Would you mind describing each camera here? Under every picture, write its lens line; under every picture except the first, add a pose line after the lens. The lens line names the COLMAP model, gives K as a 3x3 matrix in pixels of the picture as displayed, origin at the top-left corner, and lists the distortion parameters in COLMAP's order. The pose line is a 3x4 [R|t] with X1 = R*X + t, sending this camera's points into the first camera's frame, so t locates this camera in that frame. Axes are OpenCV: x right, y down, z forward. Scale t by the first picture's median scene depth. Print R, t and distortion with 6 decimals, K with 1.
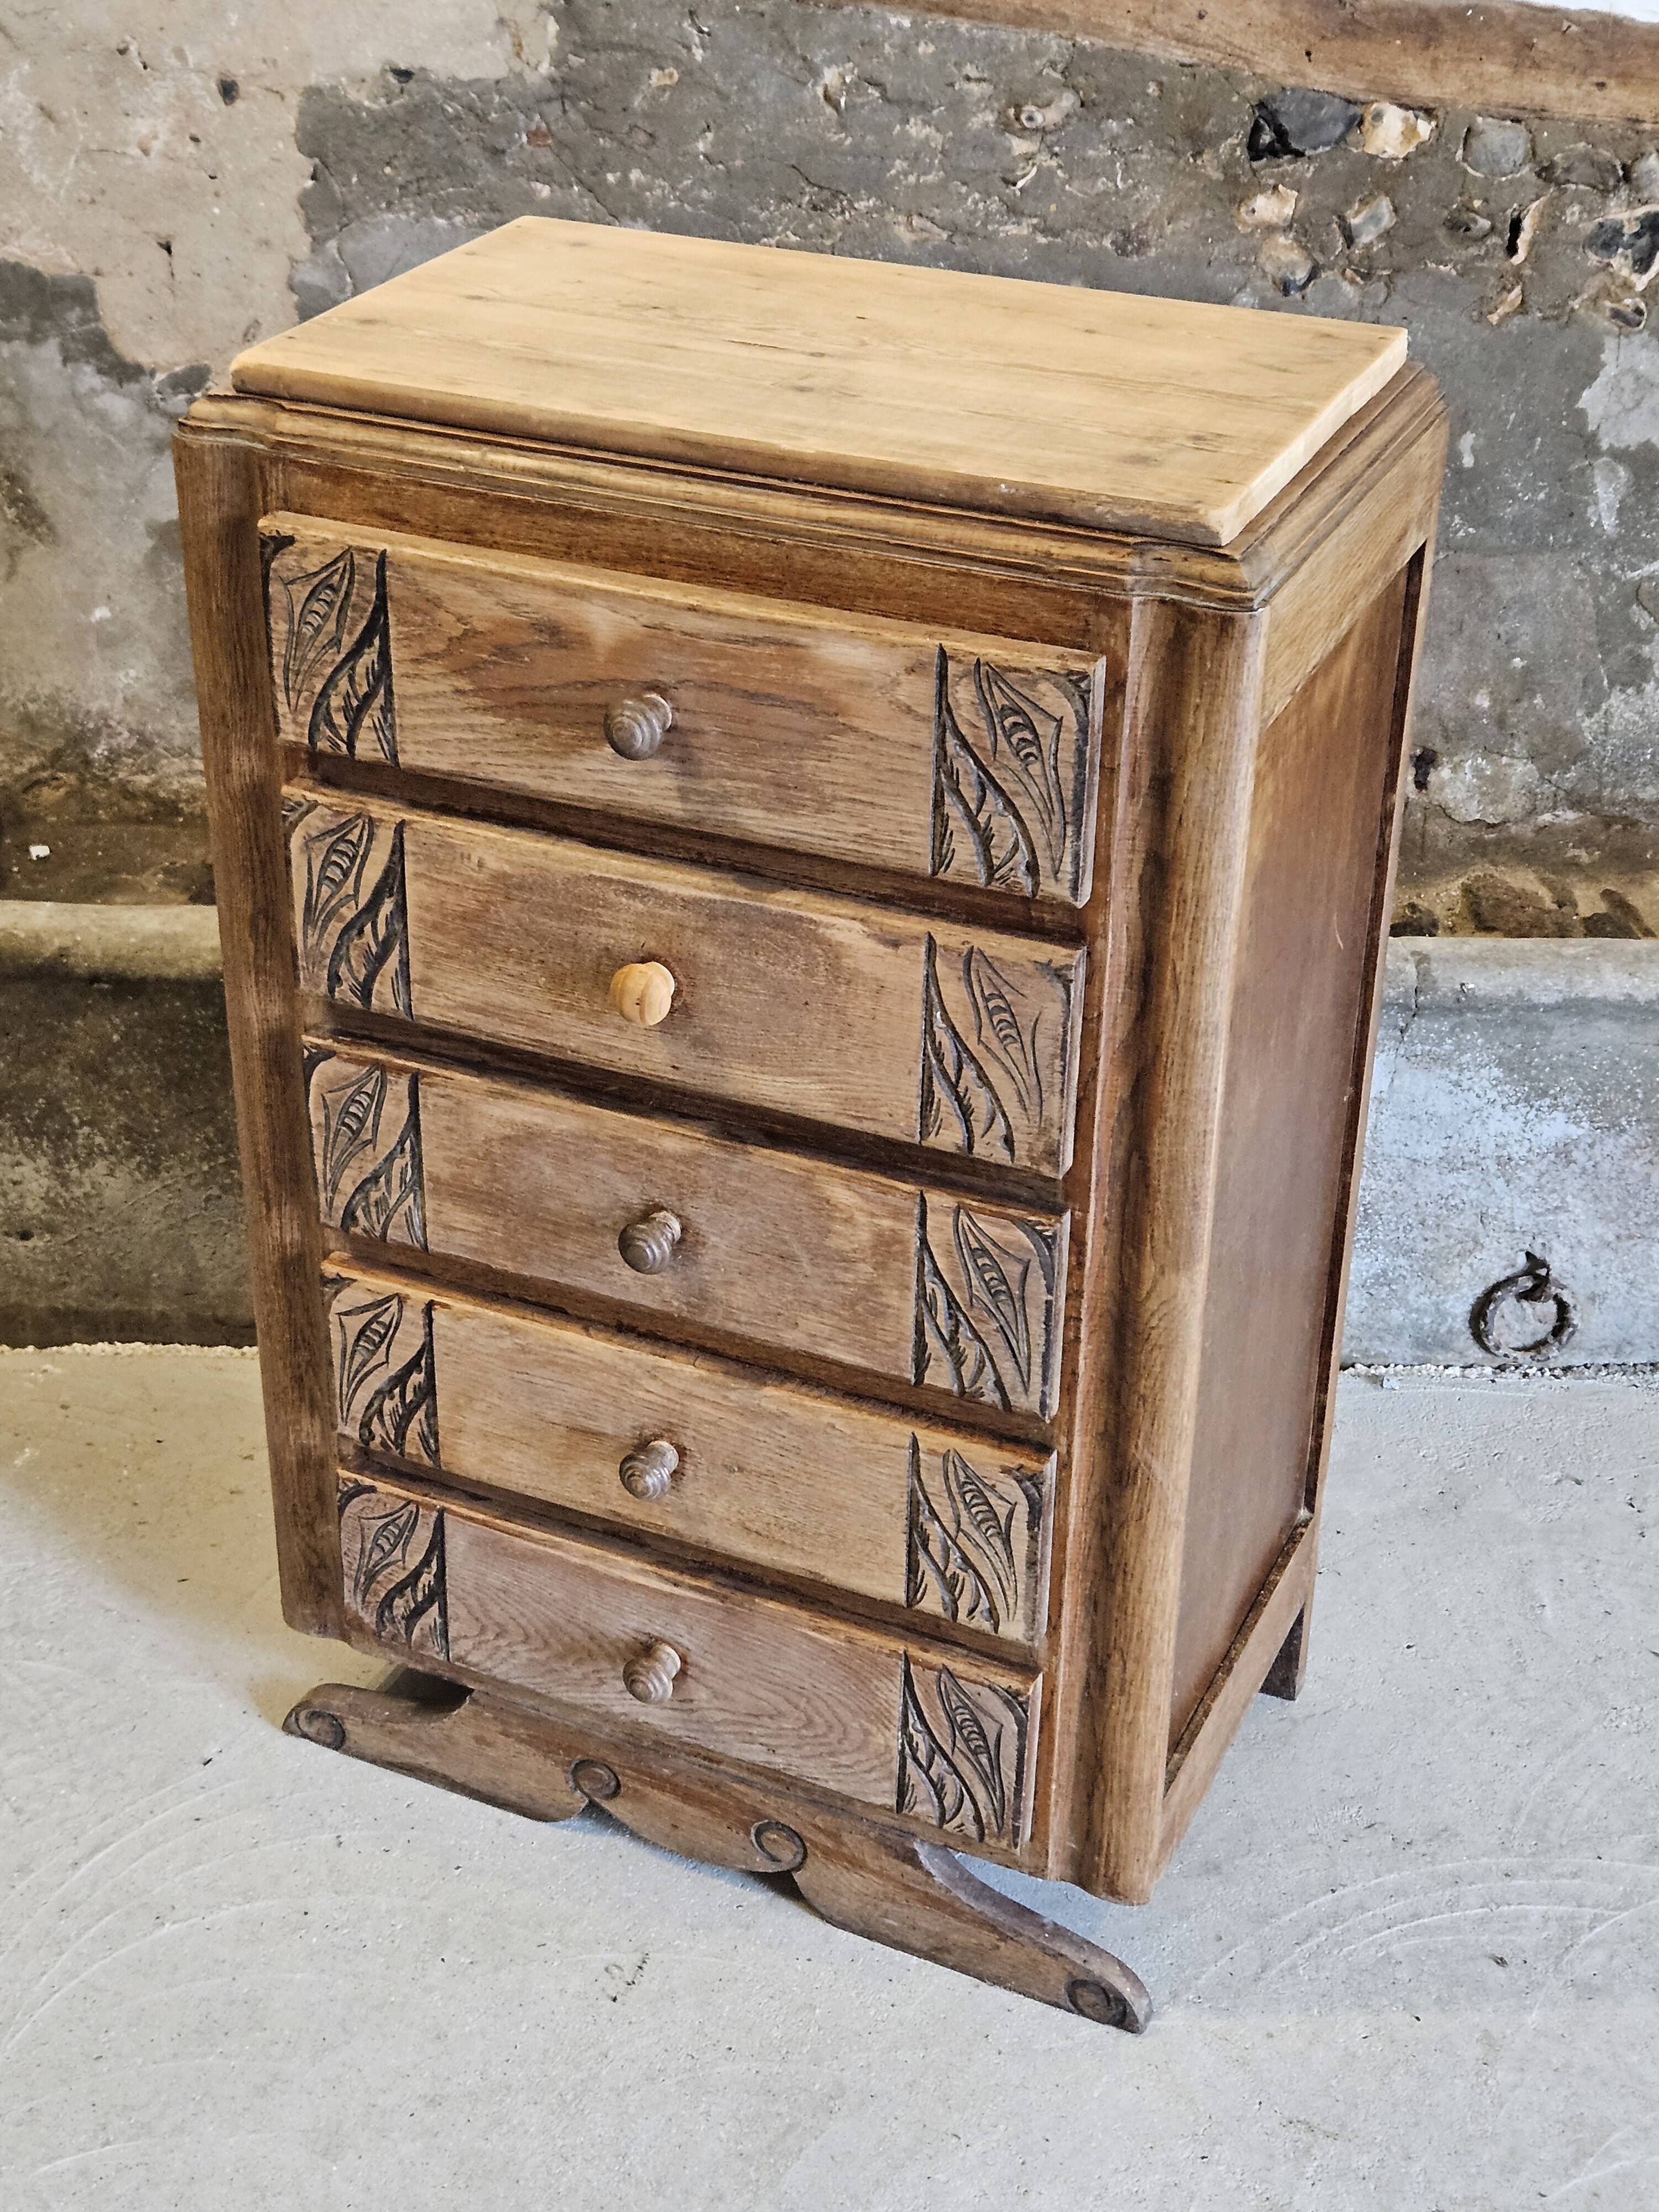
lens RADIAL K [[3120.3, 0, 782.8], [0, 3120.3, 1114.0], [0, 0, 1]] dist [0.080974, -0.056499]
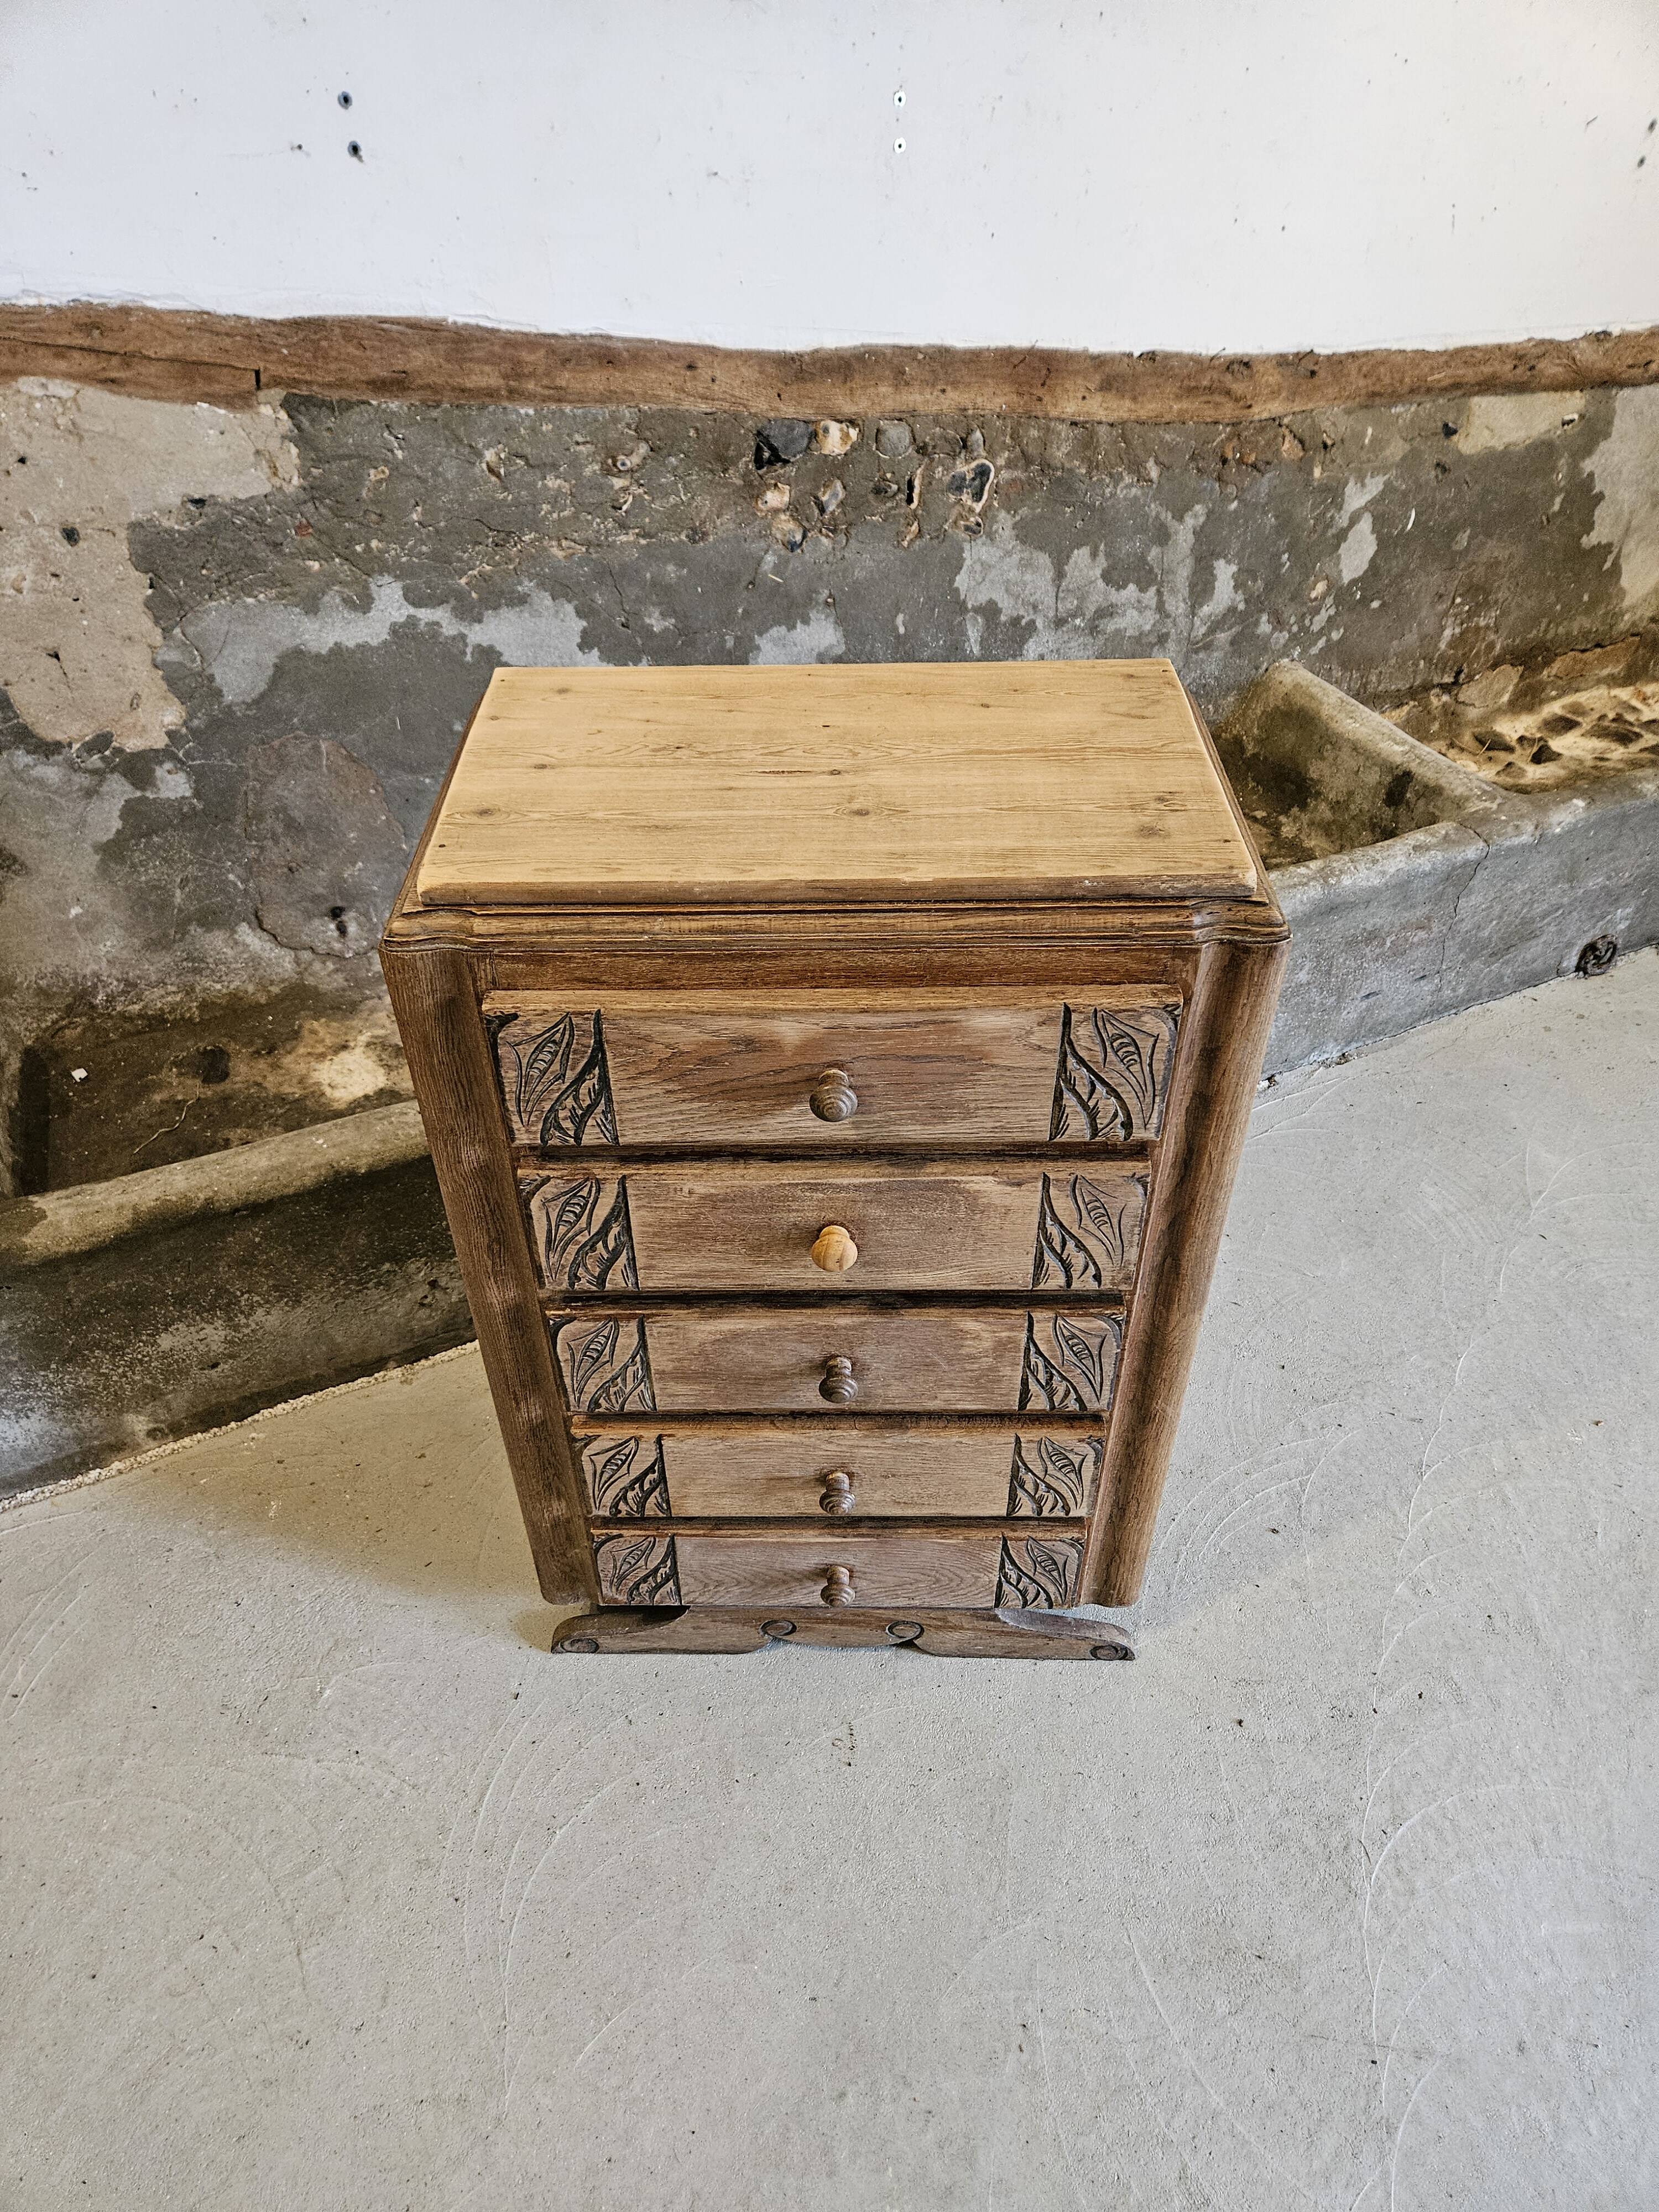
lens RADIAL K [[1464.8, 0, 813.5], [0, 1464.8, 1111.1], [0, 0, 1]] dist [0.070419, -0.053949]
pose [[0.910206, -0.289399, 0.296266, -0.215220], [0.228642, 0.947584, 0.223174, -0.231204], [-0.345323, -0.135395, 0.928666, 0.362445]]
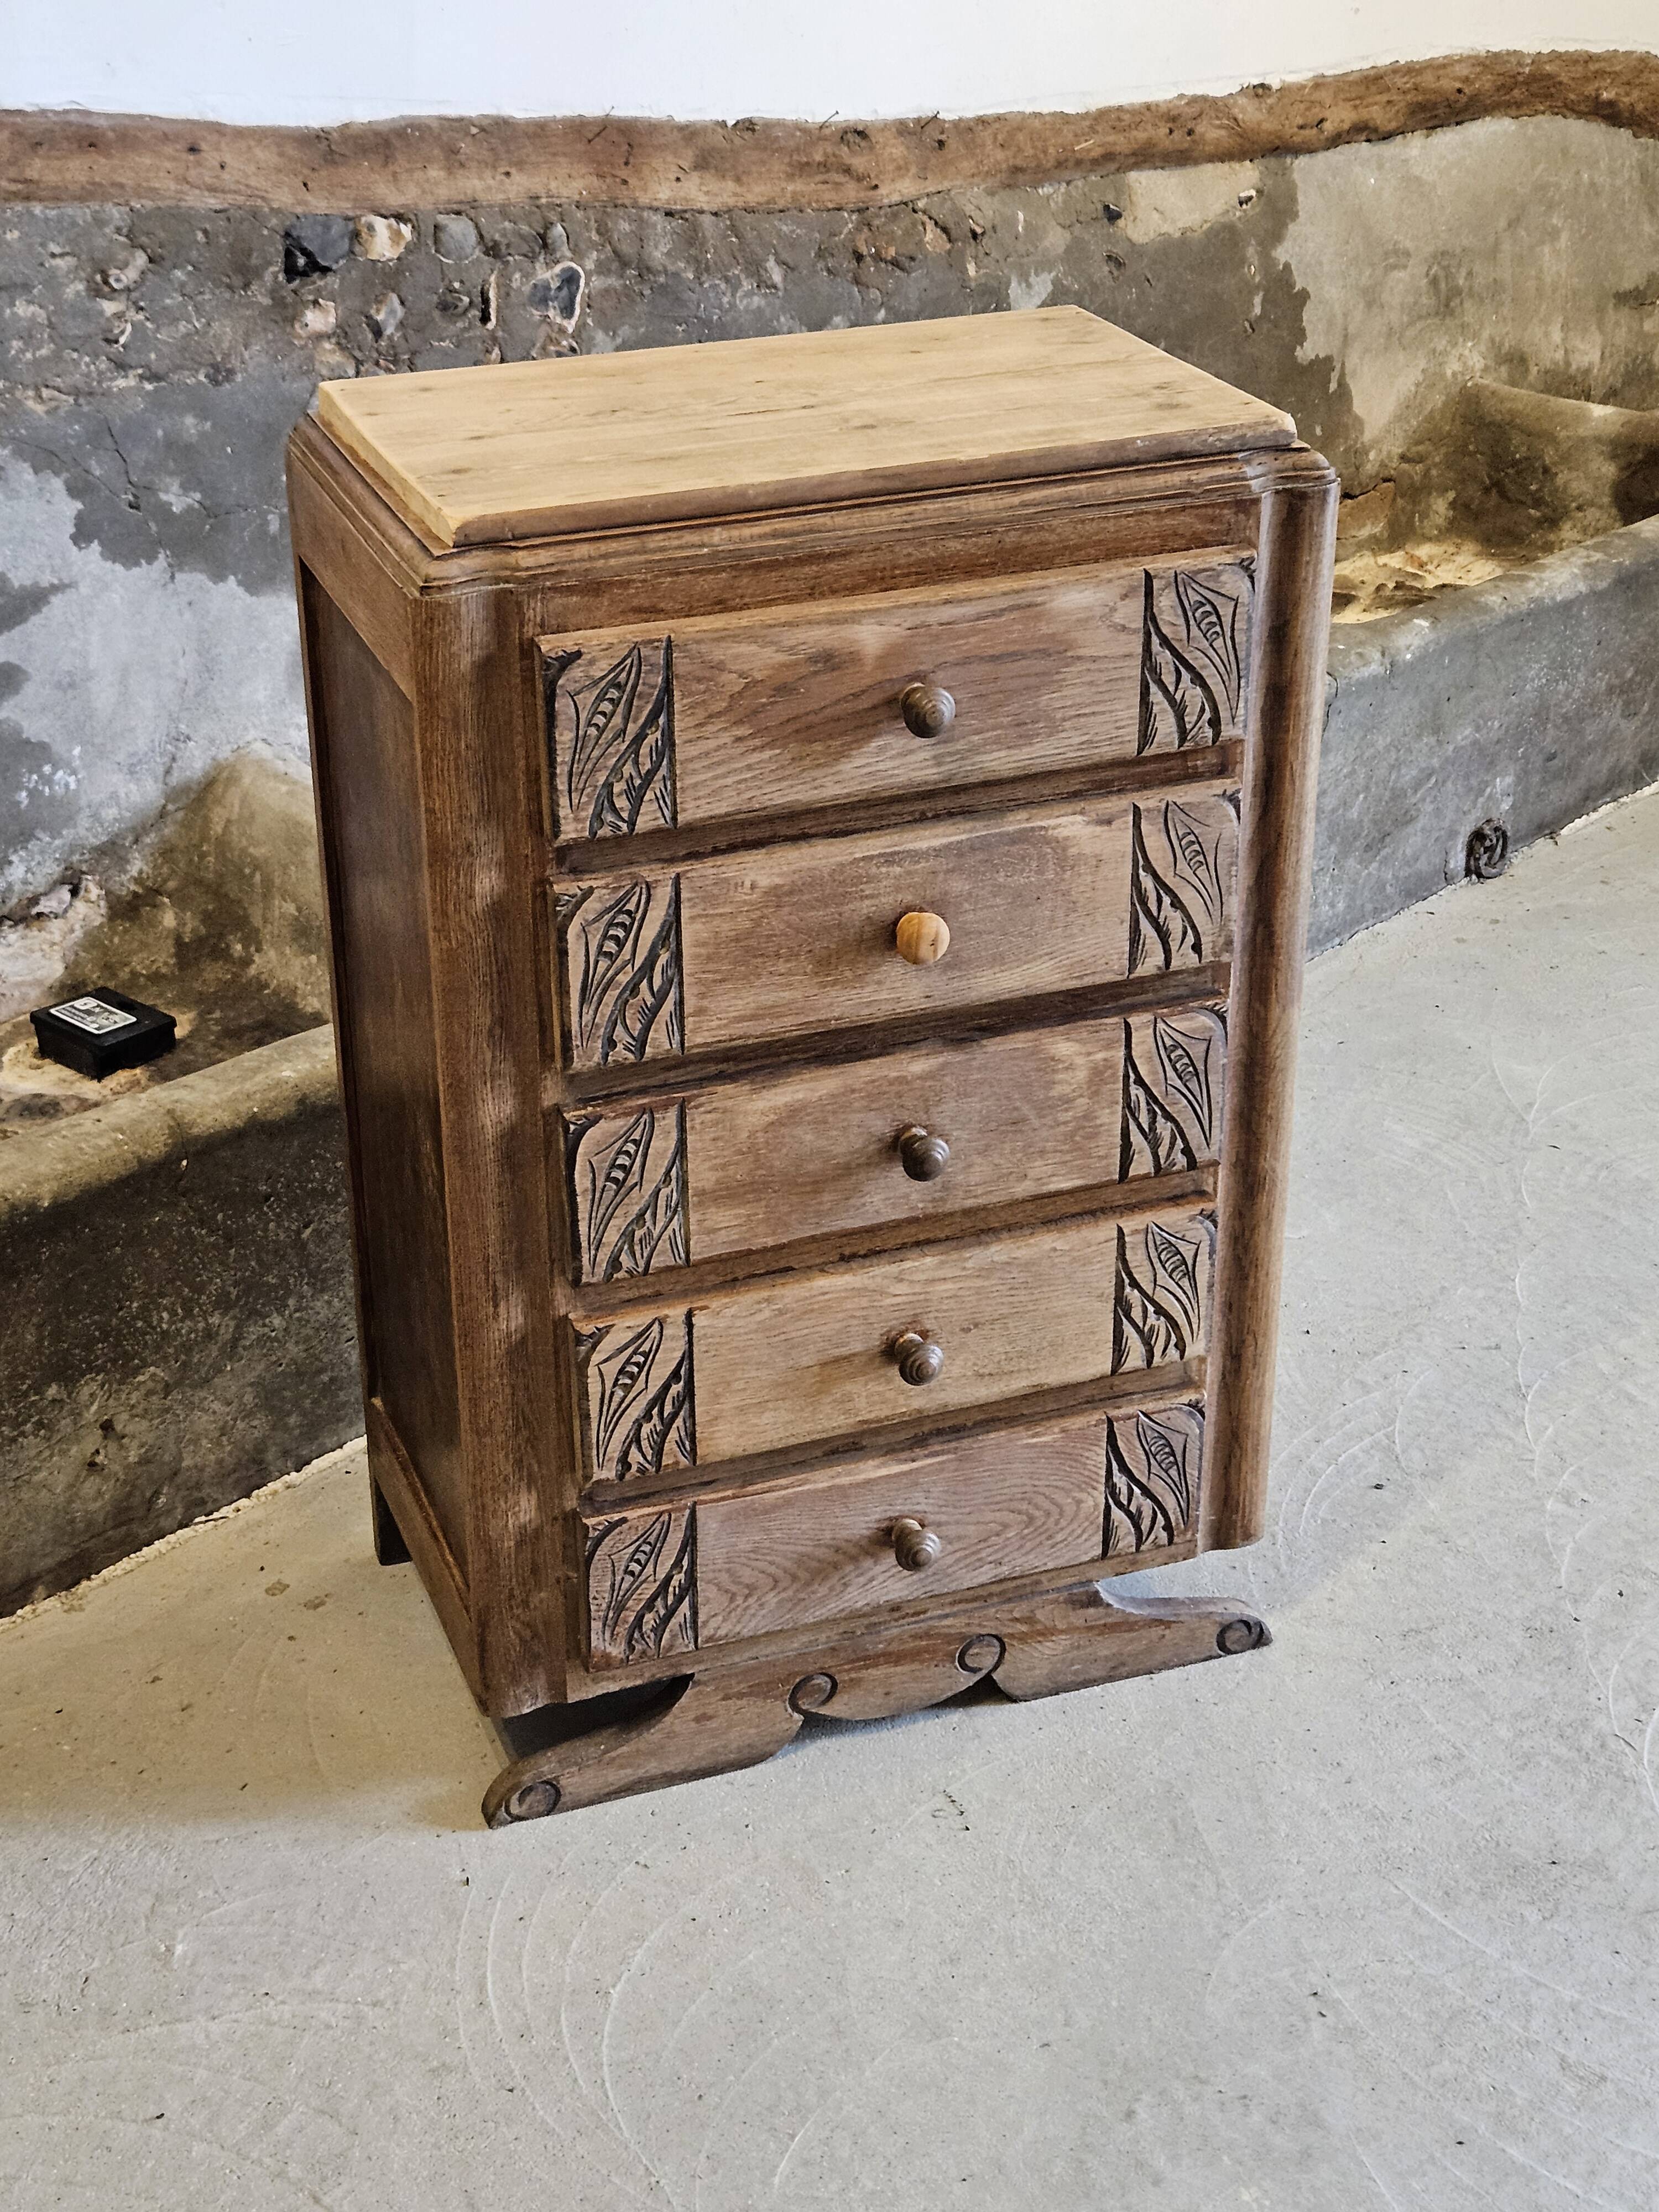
lens RADIAL K [[3115.6, 0, 746.6], [0, 3115.6, 1070.9], [0, 0, 1]] dist [0.092709, -0.109335]
pose [[0.710615, -0.334495, 0.618982, -0.782301], [0.370175, 0.925899, 0.075377, -0.098220], [-0.598328, 0.175568, 0.781779, 0.109109]]
